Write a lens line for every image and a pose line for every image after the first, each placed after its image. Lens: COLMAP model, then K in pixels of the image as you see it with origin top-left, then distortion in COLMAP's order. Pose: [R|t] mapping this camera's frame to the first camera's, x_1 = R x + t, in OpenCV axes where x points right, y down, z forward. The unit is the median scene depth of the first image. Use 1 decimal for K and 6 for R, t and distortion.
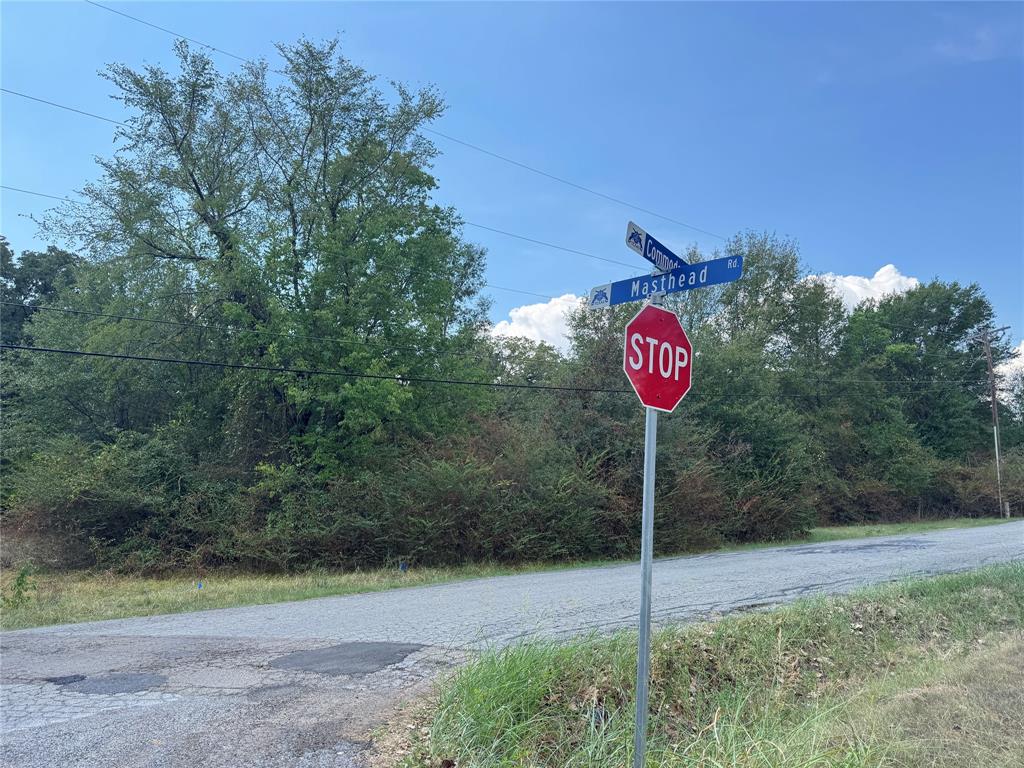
lens RADIAL K [[707.7, 0, 512.0], [0, 707.7, 384.0], [0, 0, 1]] dist [0.052425, -0.068585]
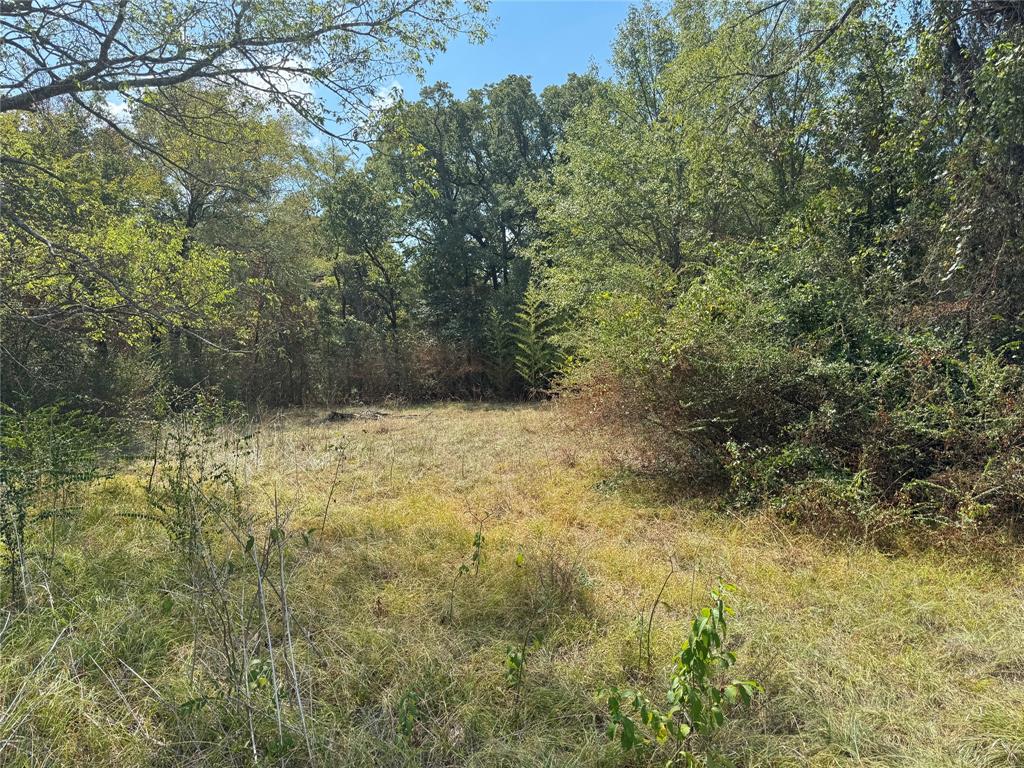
lens RADIAL K [[707.7, 0, 512.0], [0, 707.7, 384.0], [0, 0, 1]] dist [0.052425, -0.068585]
pose [[0.792899, 0.025013, -0.608840, -0.358424], [0.084948, 0.984863, 0.151090, 0.079649], [0.603403, -0.171518, 0.778772, 0.475832]]
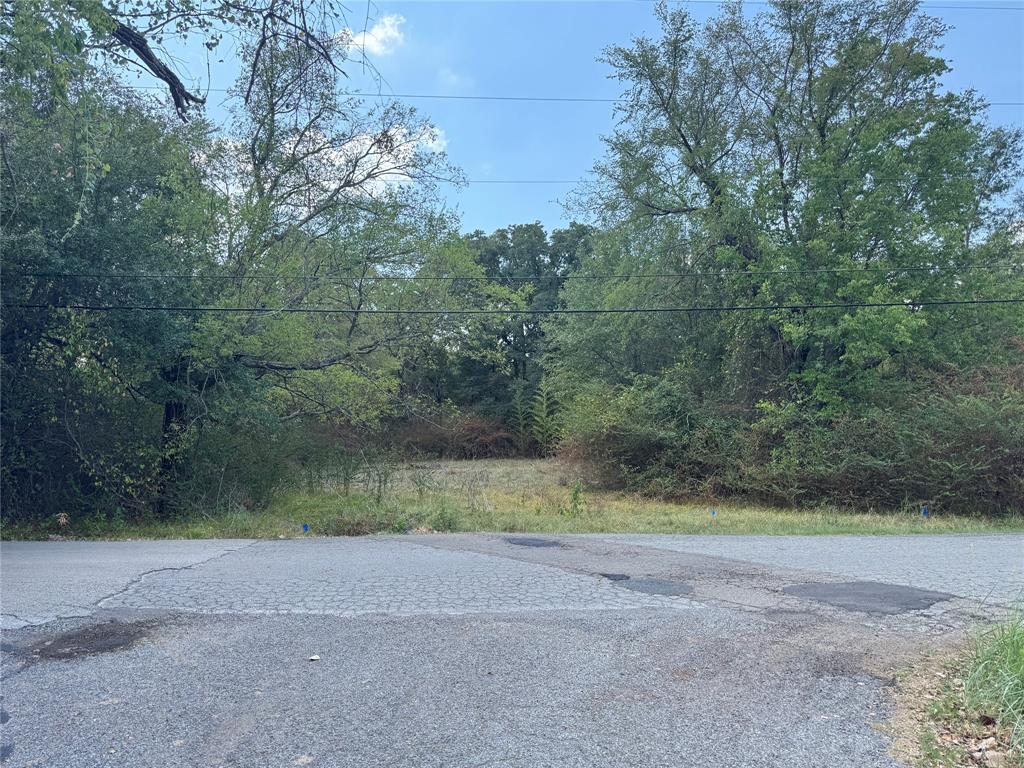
lens RADIAL K [[702.2, 0, 509.6], [0, 702.2, 390.2], [0, 0, 1]] dist [0.073237, -0.131589]
pose [[0.779243, -0.026214, -0.626173, 0.002296], [0.086100, 0.994129, 0.065529, -0.001310], [0.620779, -0.104976, 0.776925, -0.010659]]
